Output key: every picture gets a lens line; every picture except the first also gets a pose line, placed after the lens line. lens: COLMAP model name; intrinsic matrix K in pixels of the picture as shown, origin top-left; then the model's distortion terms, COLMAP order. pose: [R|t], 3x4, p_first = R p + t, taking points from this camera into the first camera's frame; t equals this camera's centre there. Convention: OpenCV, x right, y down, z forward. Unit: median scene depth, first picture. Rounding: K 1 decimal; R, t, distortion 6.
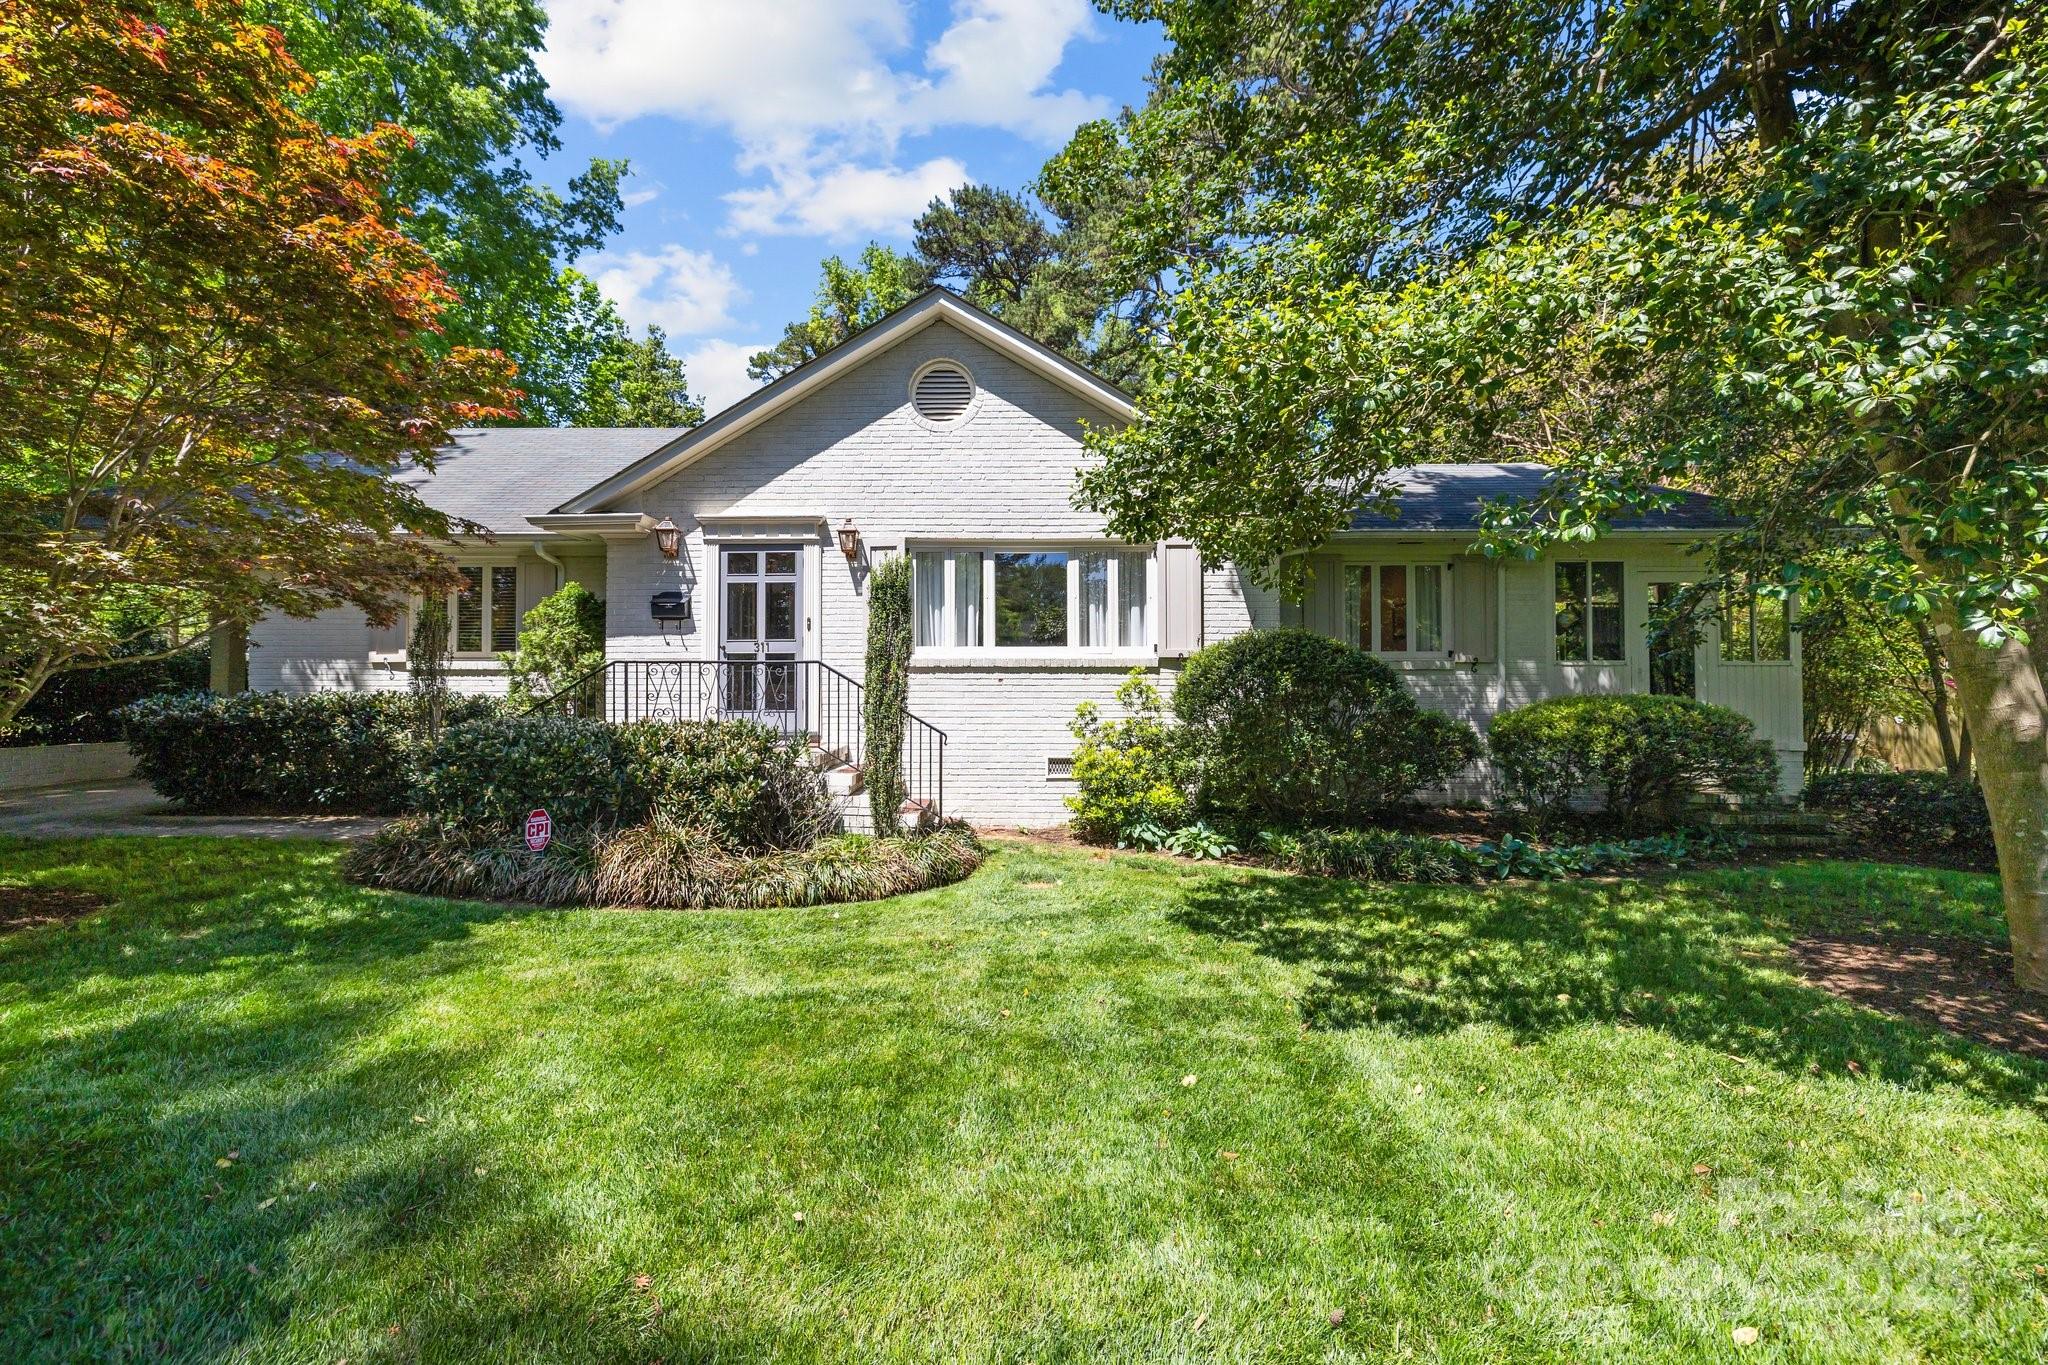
lens RADIAL K [[874.1, 0, 1010.0], [0, 874.1, 676.4], [0, 0, 1]] dist [0.000346, 0.000178]
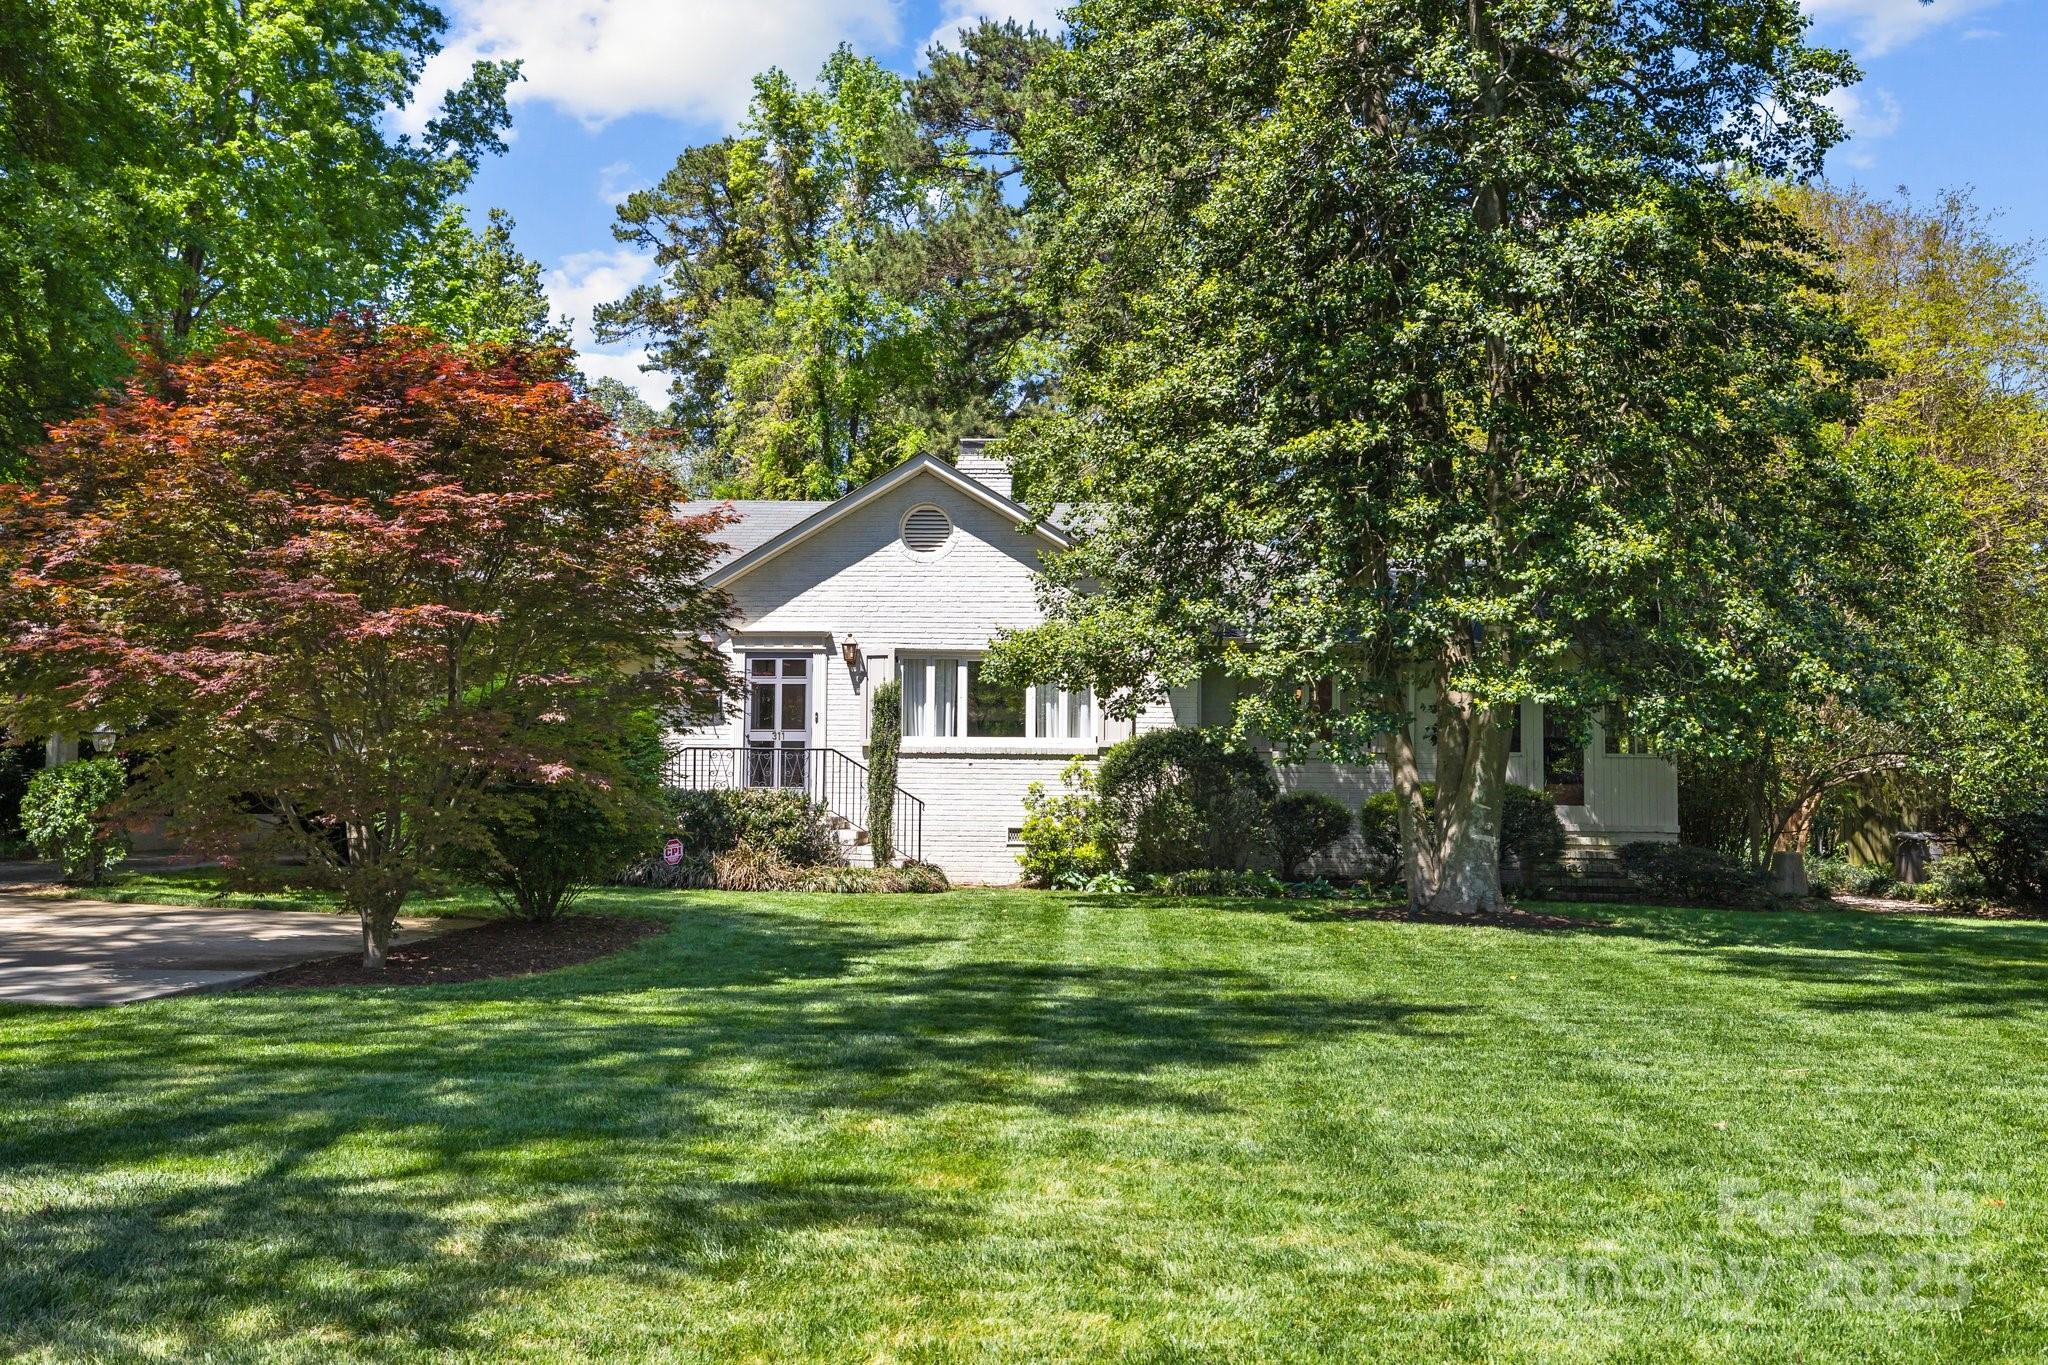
lens RADIAL K [[2081.0, 0, 1024.0], [0, 2081.0, 682.5], [0, 0, 1]] dist [-0.010449, -0.000557]
pose [[0.998864, 0.006264, -0.047228, 0.202199], [-0.008110, 0.999206, -0.039007, 0.002817], [0.046946, 0.039346, 0.998122, -1.933904]]
